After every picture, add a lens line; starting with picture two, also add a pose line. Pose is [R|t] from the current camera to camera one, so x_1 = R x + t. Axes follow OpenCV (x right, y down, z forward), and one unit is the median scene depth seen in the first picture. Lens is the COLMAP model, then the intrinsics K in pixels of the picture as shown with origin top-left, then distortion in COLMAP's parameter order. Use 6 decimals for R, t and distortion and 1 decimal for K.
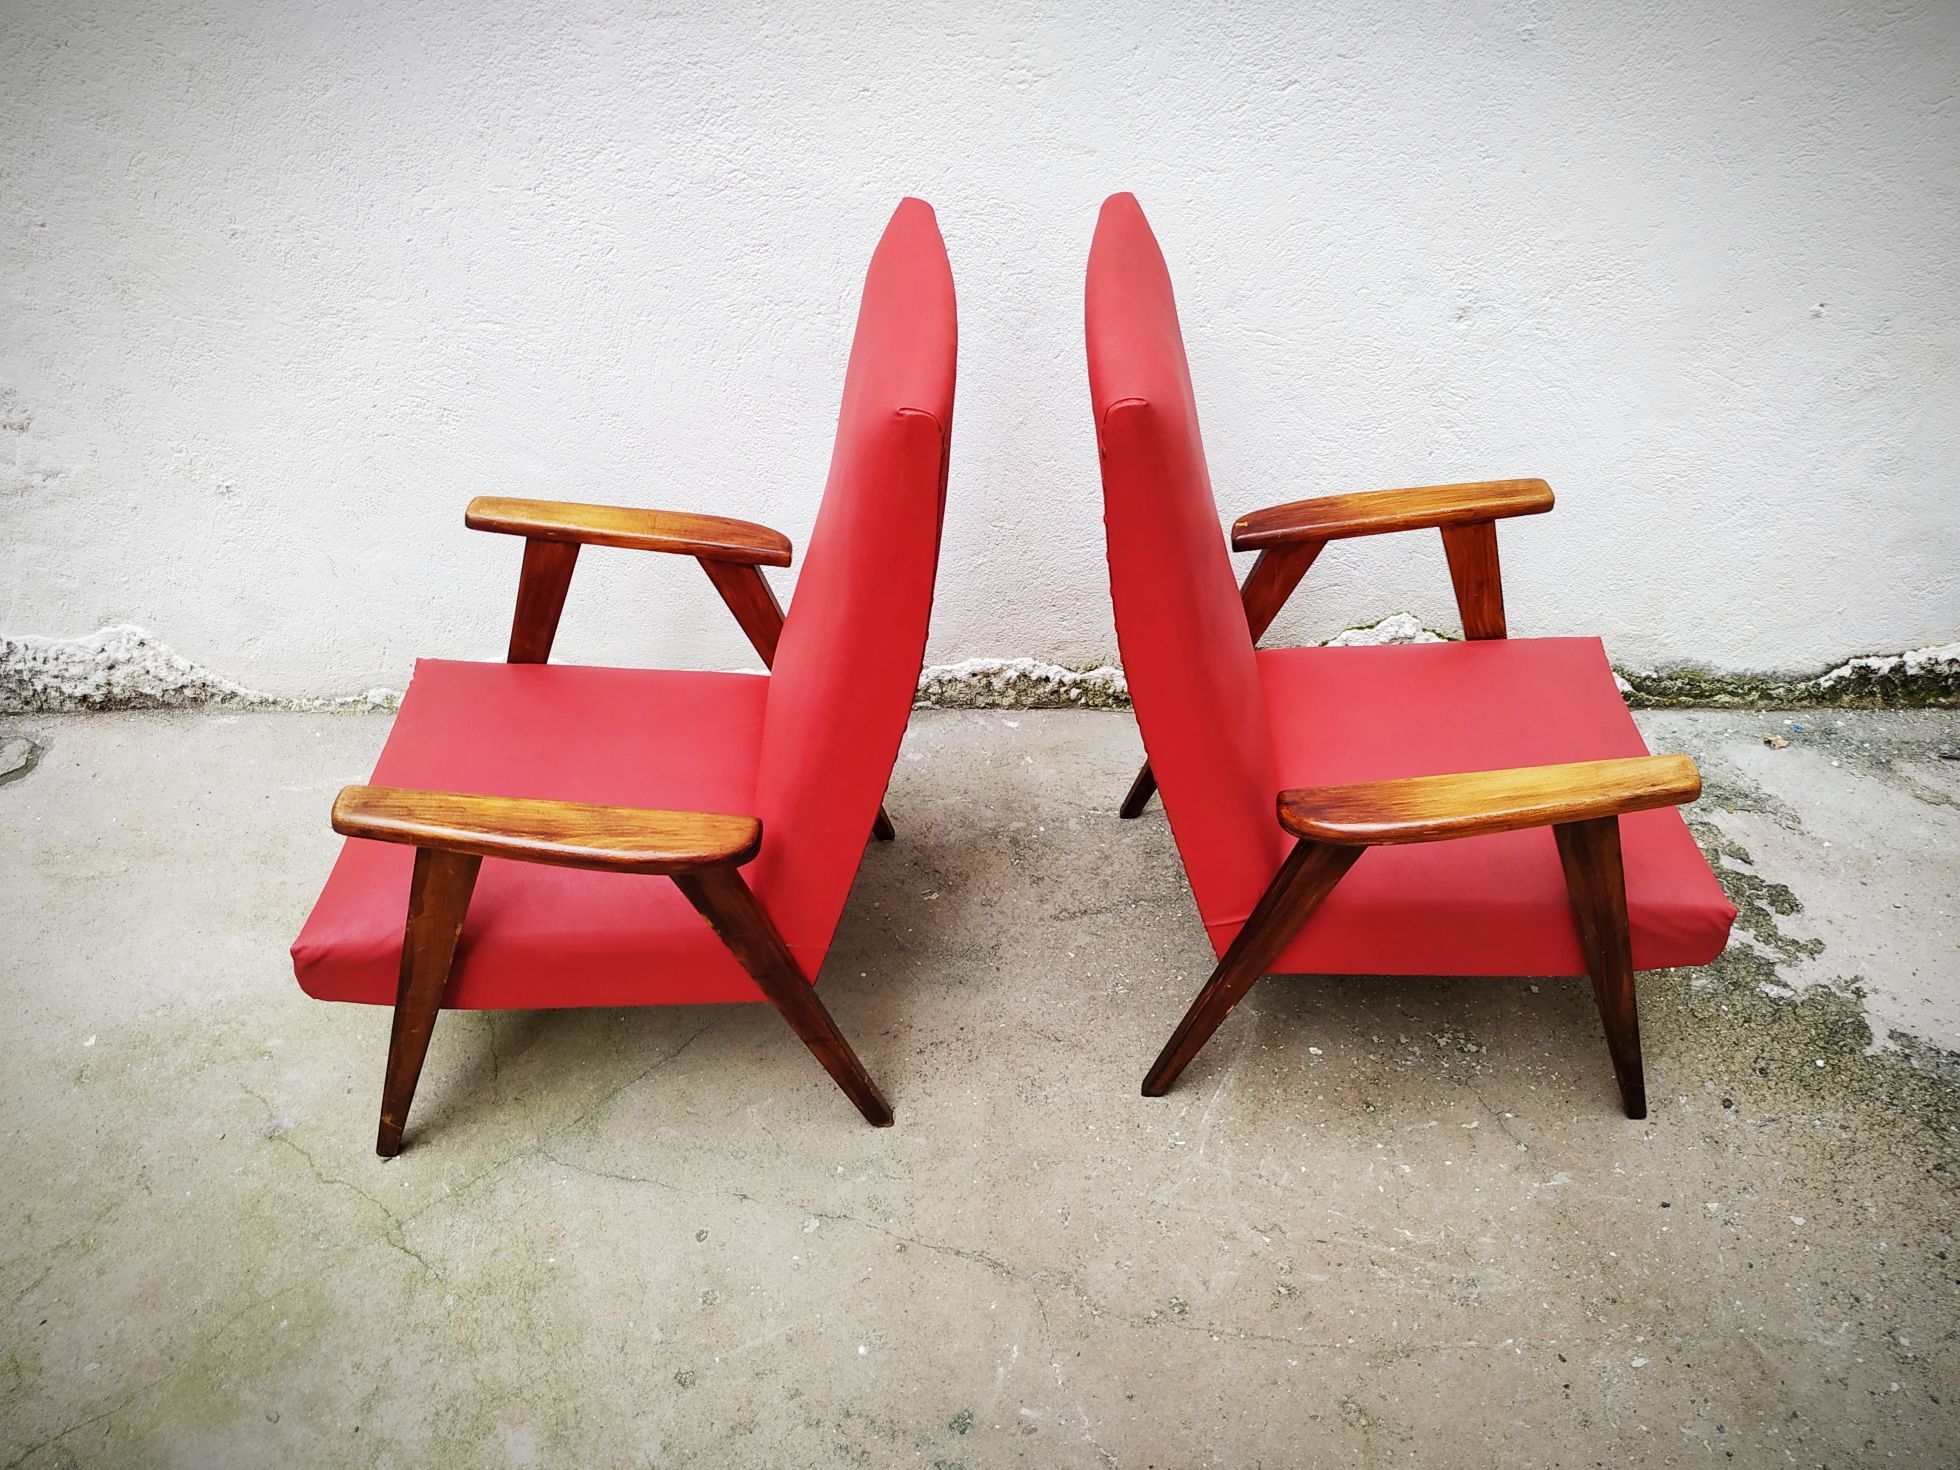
lens RADIAL K [[1435.1, 0, 963.0], [0, 1435.1, 737.8], [0, 0, 1]] dist [0.011670, -0.027734]
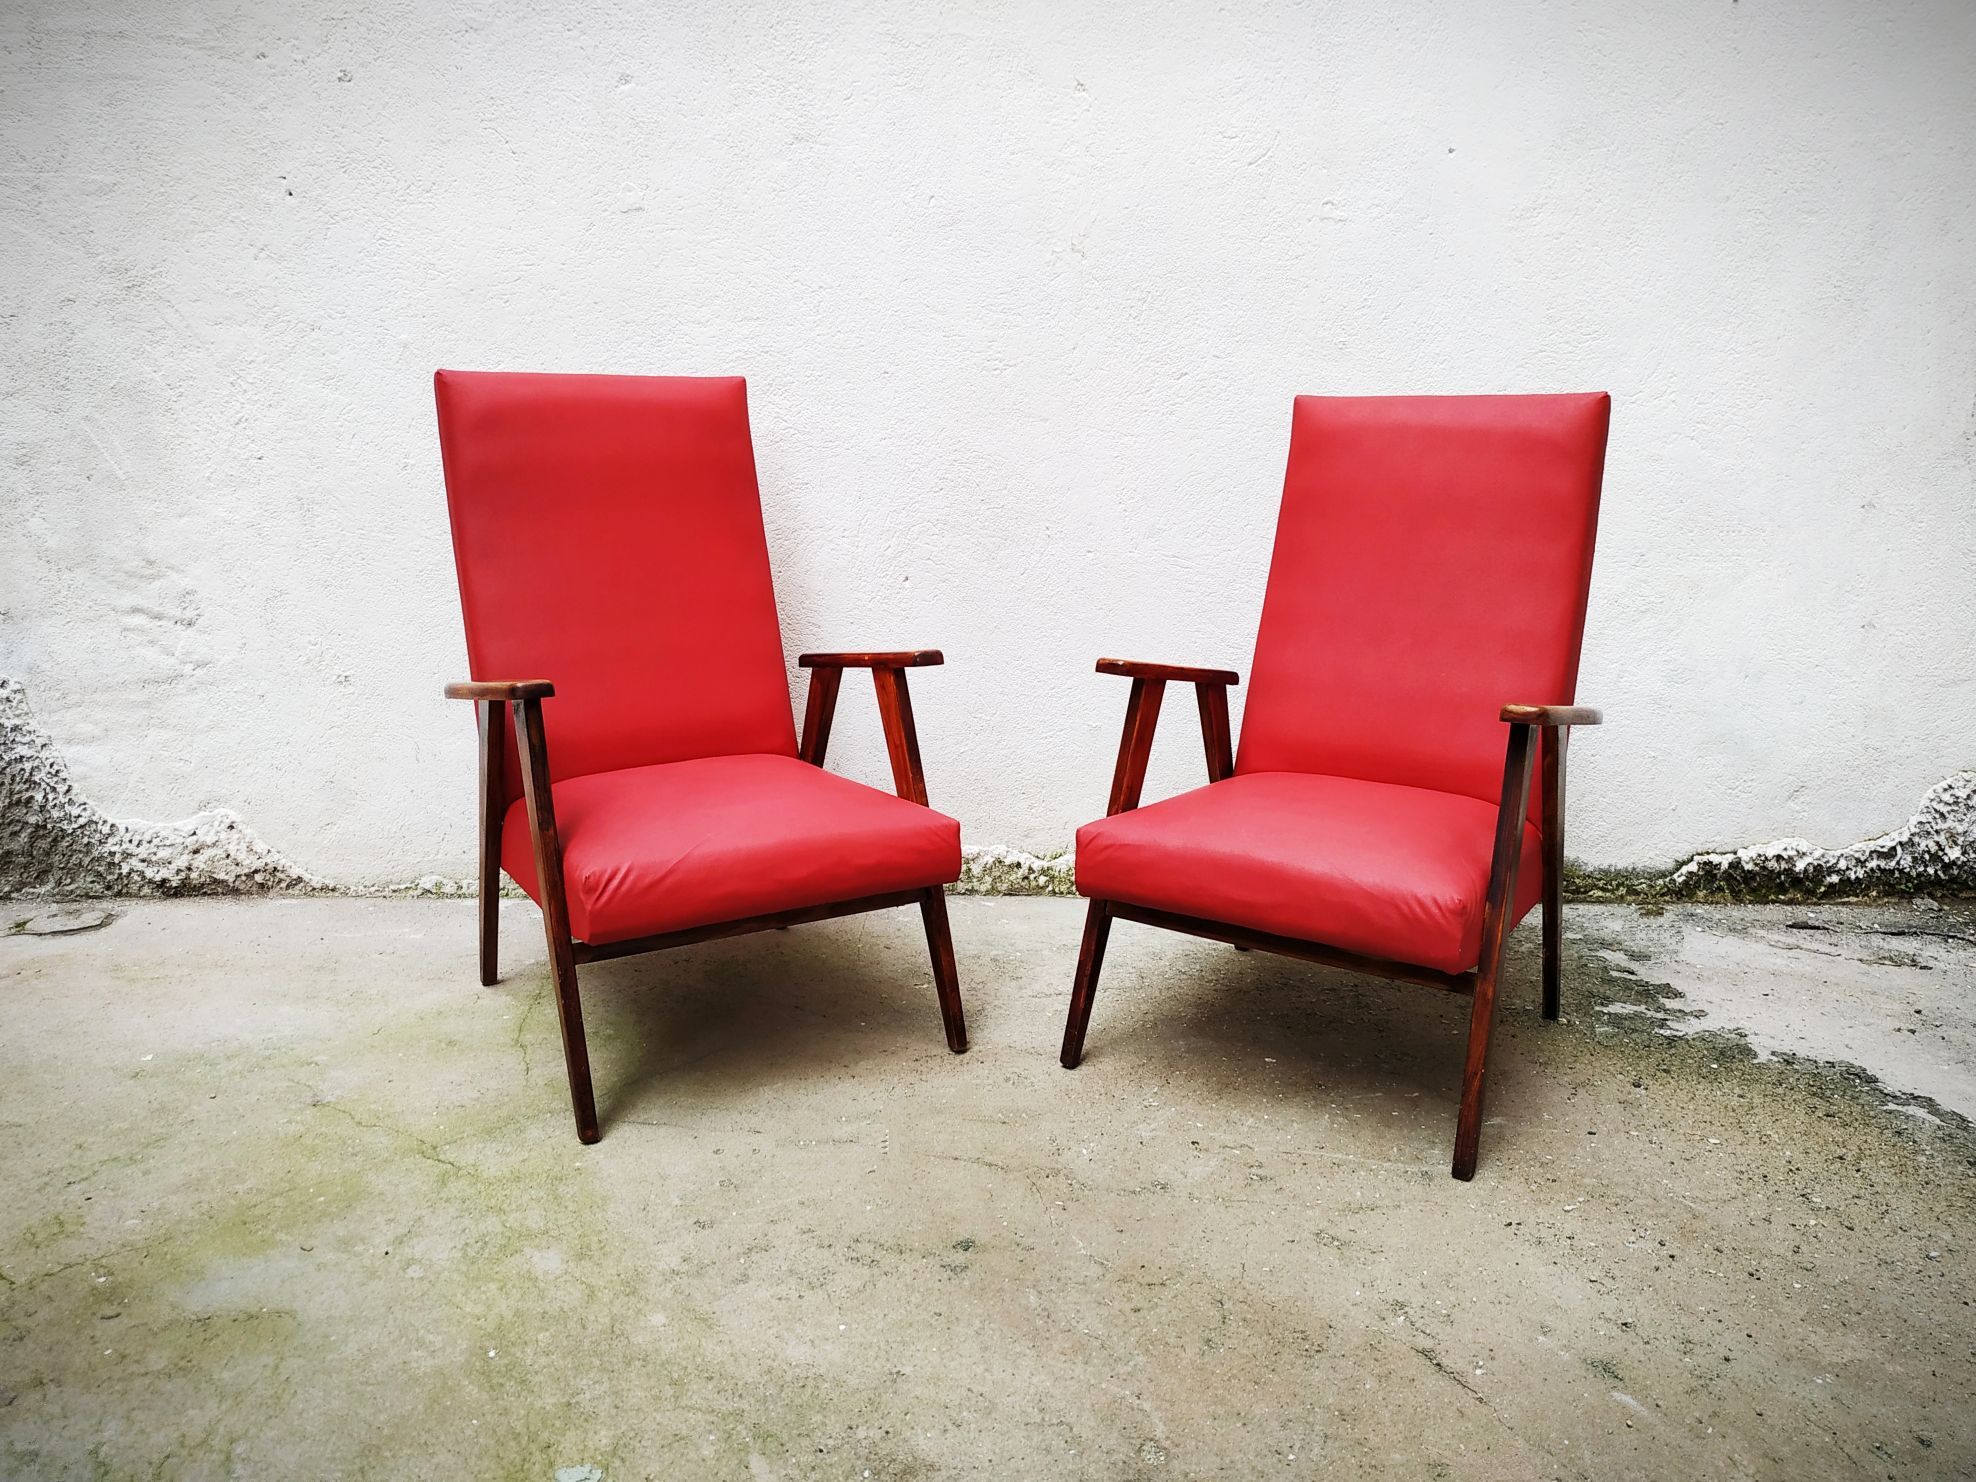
lens RADIAL K [[1446.8, 0, 972.5], [0, 1446.8, 744.9], [0, 0, 1]] dist [0.011670, -0.027734]
pose [[0.999128, 0.010687, 0.040369, -0.031996], [0.008918, 0.889798, -0.456268, 0.479550], [-0.040797, 0.456230, 0.888926, -0.096773]]
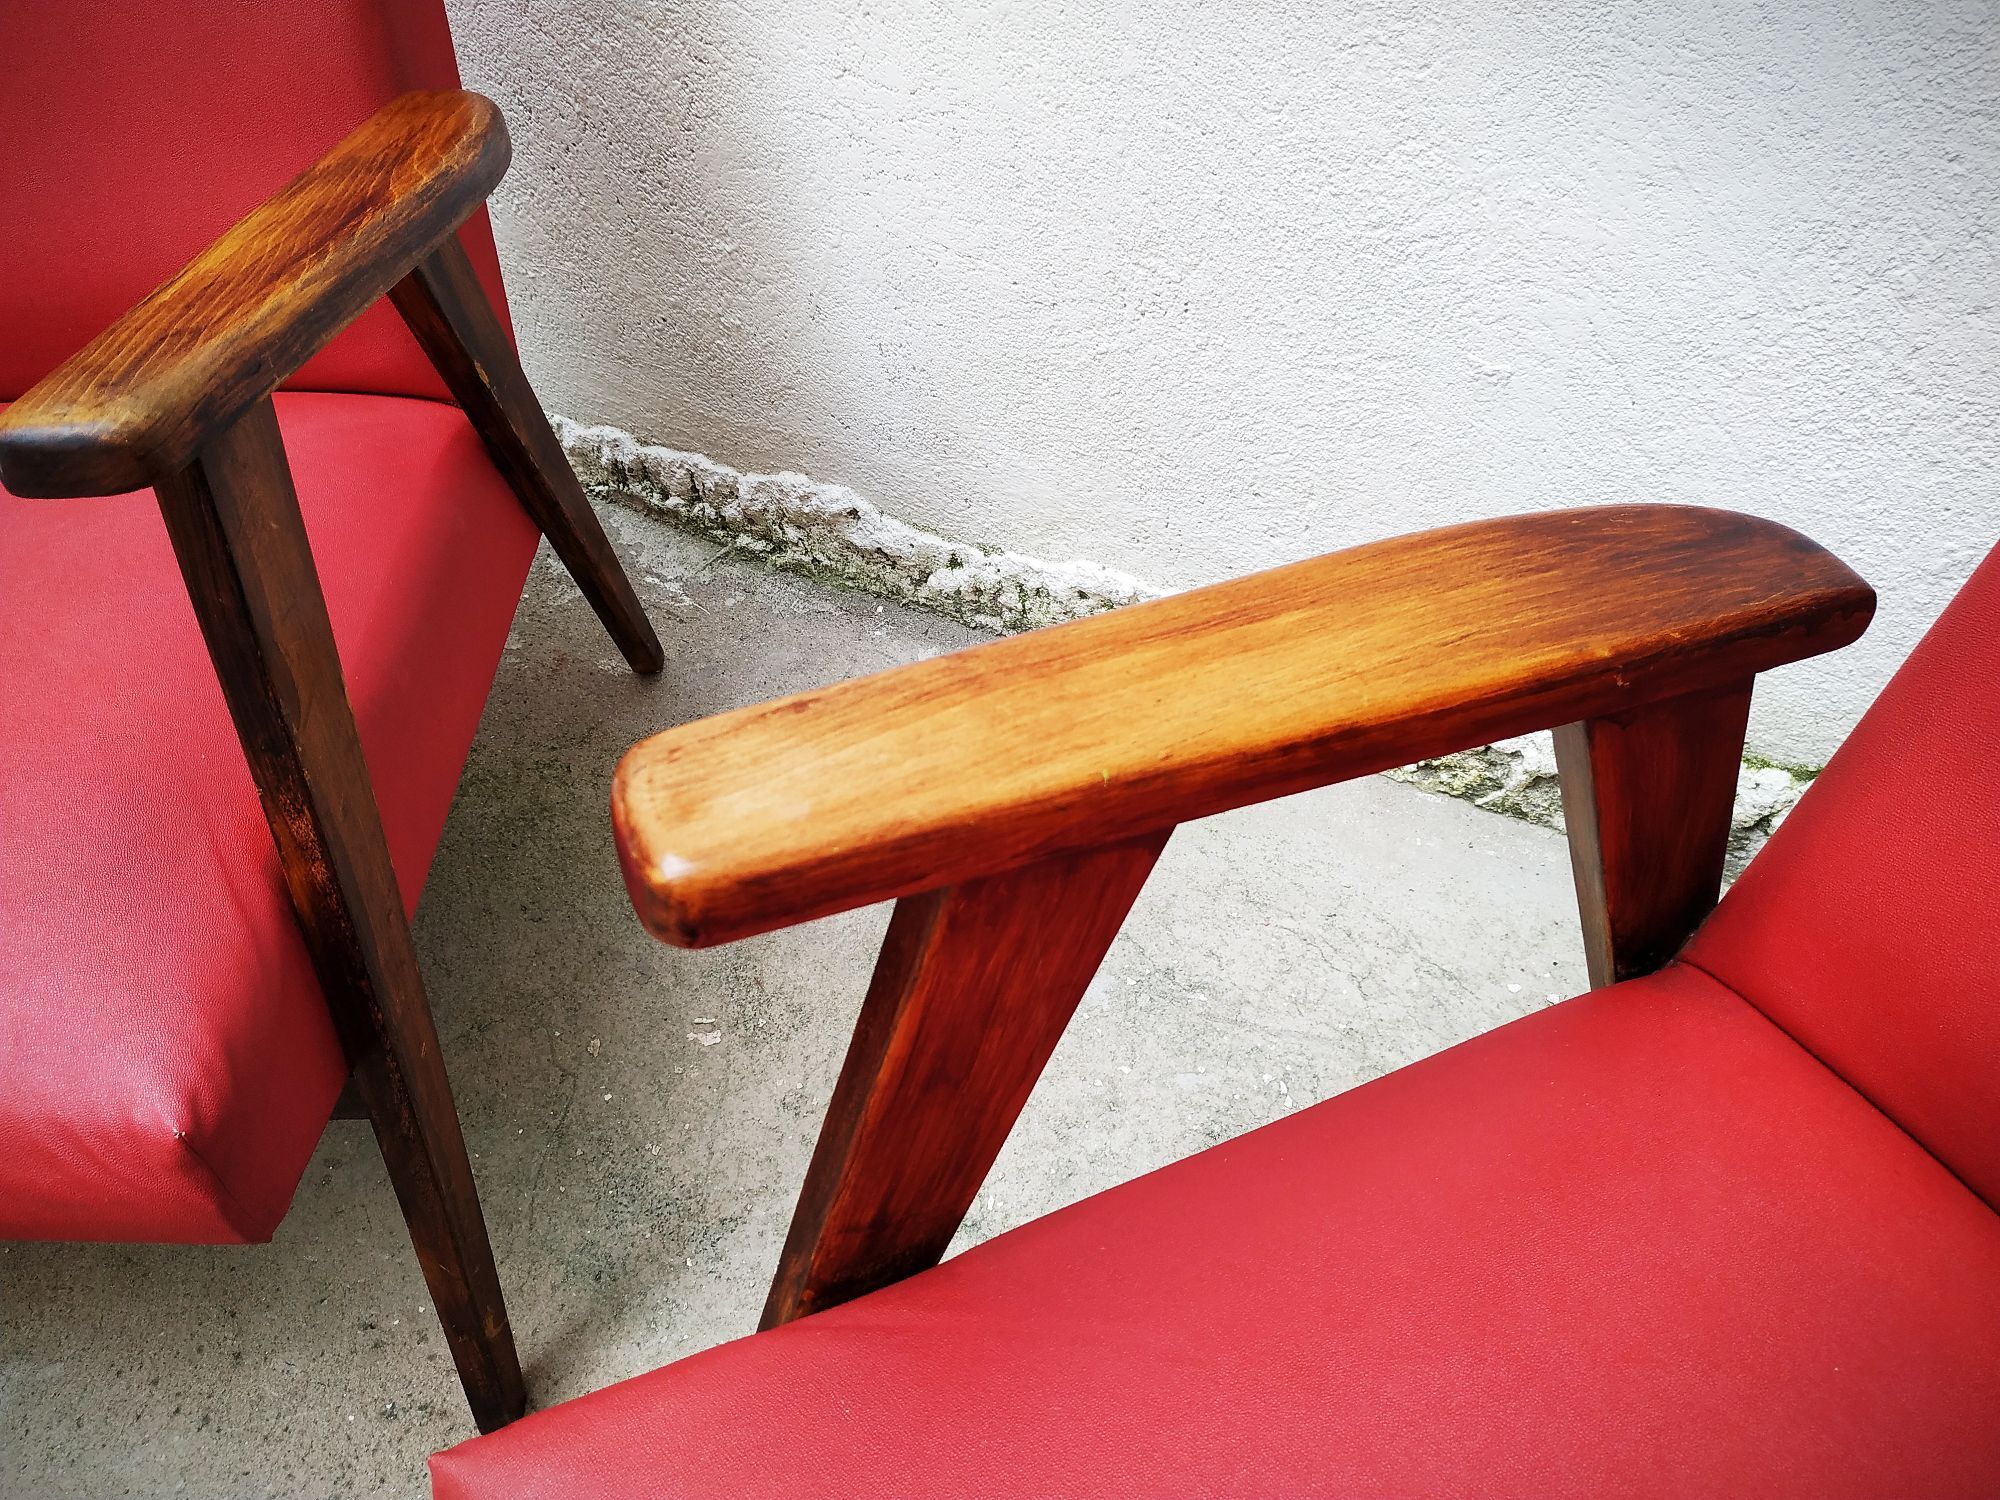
lens RADIAL K [[1464.4, 0, 997.3], [0, 1464.4, 770.4], [0, 0, 1]] dist [0.011670, -0.027734]
pose [[0.871648, 0.338122, -0.354830, 0.203428], [-0.283122, 0.938293, 0.198615, -0.091374], [0.400090, -0.072662, 0.913591, 0.646234]]
